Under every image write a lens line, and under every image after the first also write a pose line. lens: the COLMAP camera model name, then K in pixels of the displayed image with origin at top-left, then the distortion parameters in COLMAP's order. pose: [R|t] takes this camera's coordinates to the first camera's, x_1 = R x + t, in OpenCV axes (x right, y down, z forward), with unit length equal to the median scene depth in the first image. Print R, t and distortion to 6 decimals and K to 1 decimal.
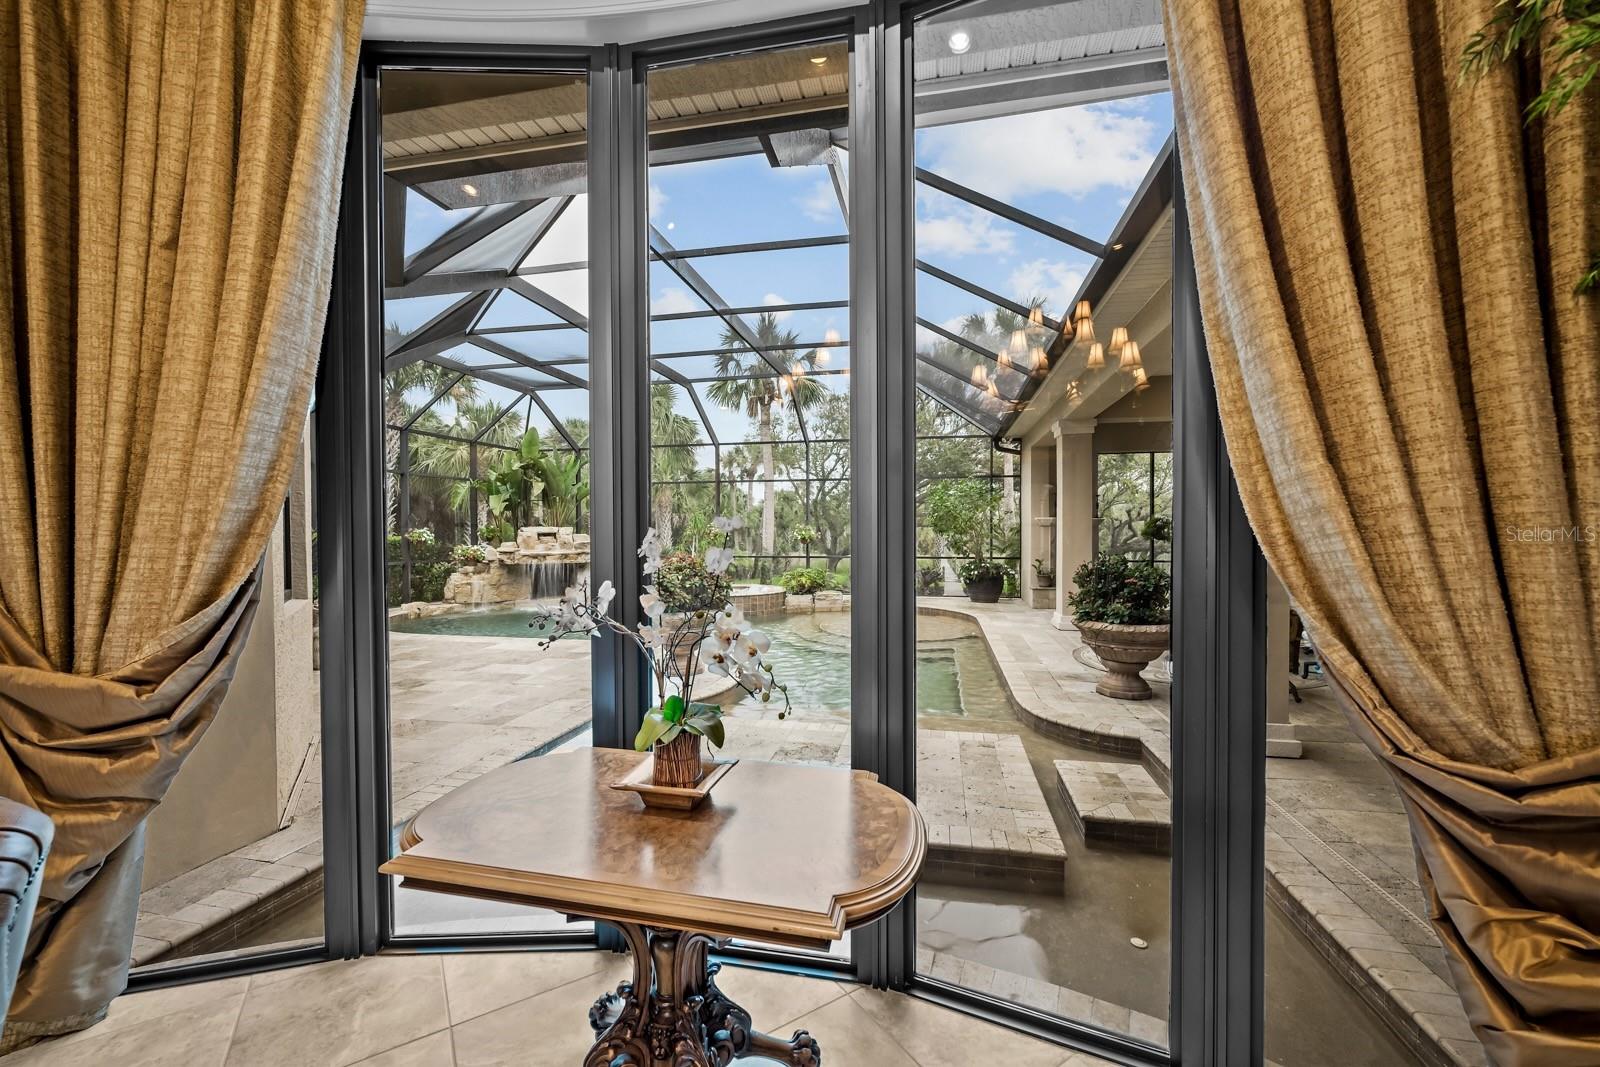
lens RADIAL K [[637.5, 0, 800.5], [0, 637.5, 535.3], [0, 0, 1]] dist [-0.001359, 0.000492]
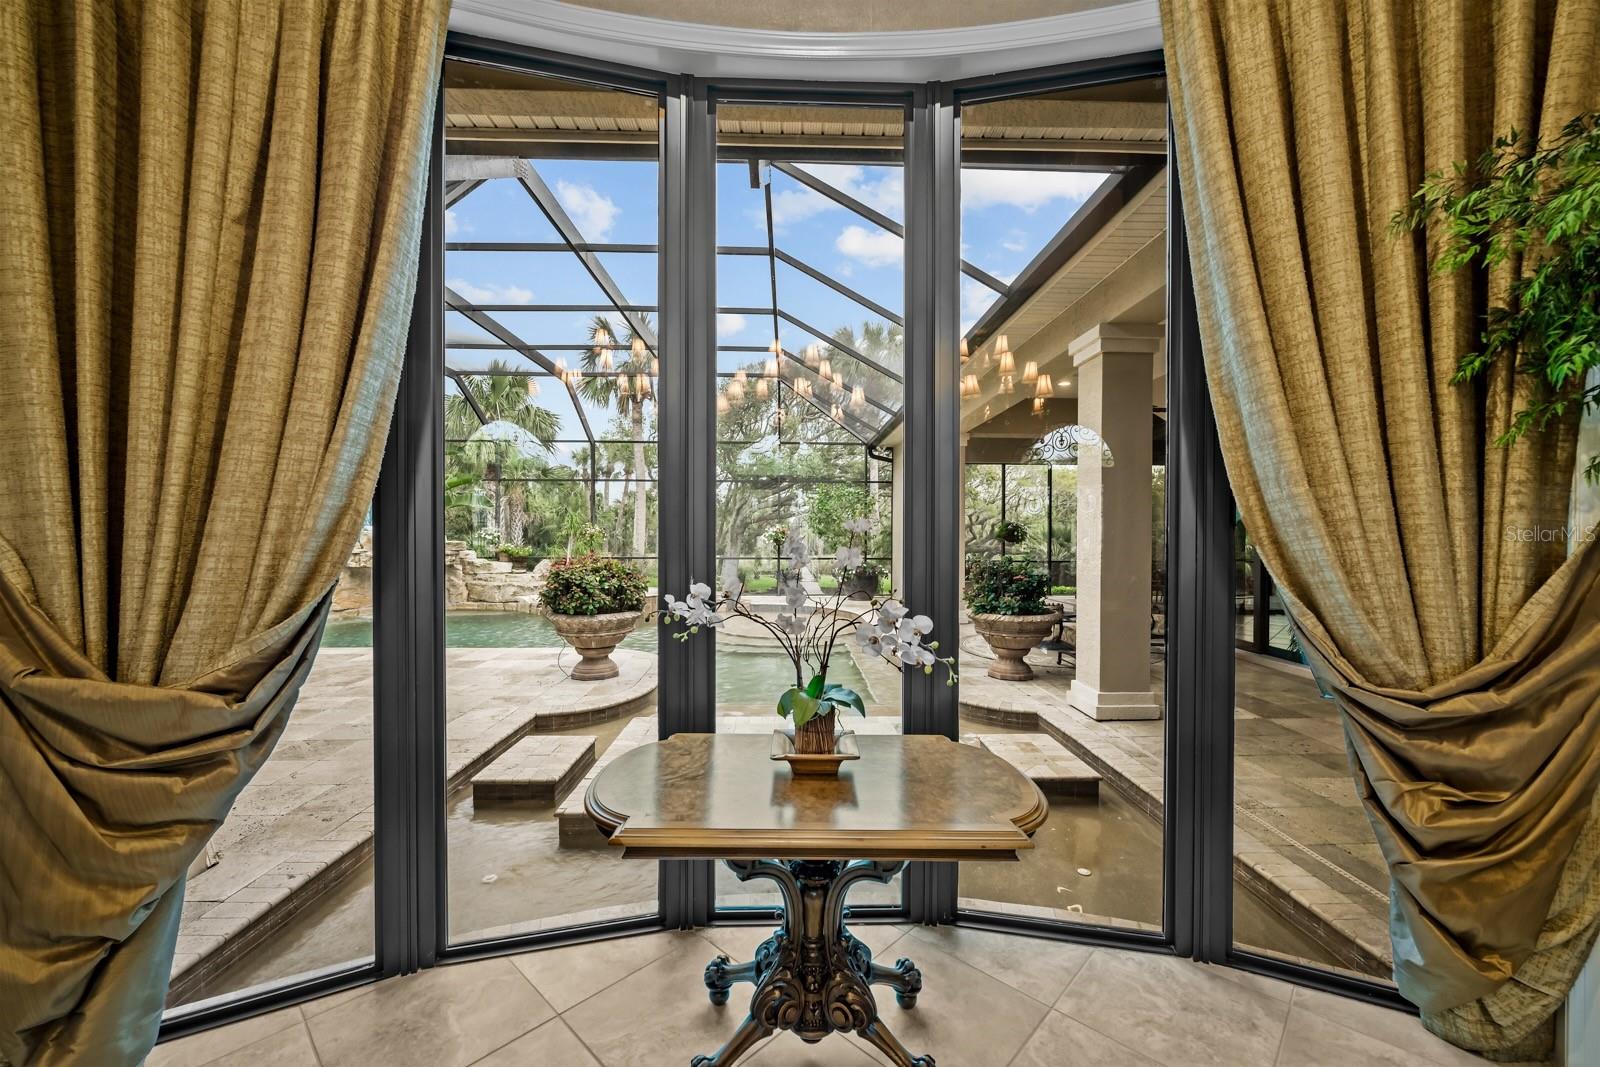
lens RADIAL K [[637.5, 0, 803.1], [0, 637.5, 533.1], [0, 0, 1]] dist [-0.001359, 0.000492]
pose [[0.972521, 0.006384, 0.232726, -0.428153], [-0.005049, 0.999967, -0.006334, 0.002452], [-0.232759, 0.004985, 0.972522, -0.094721]]
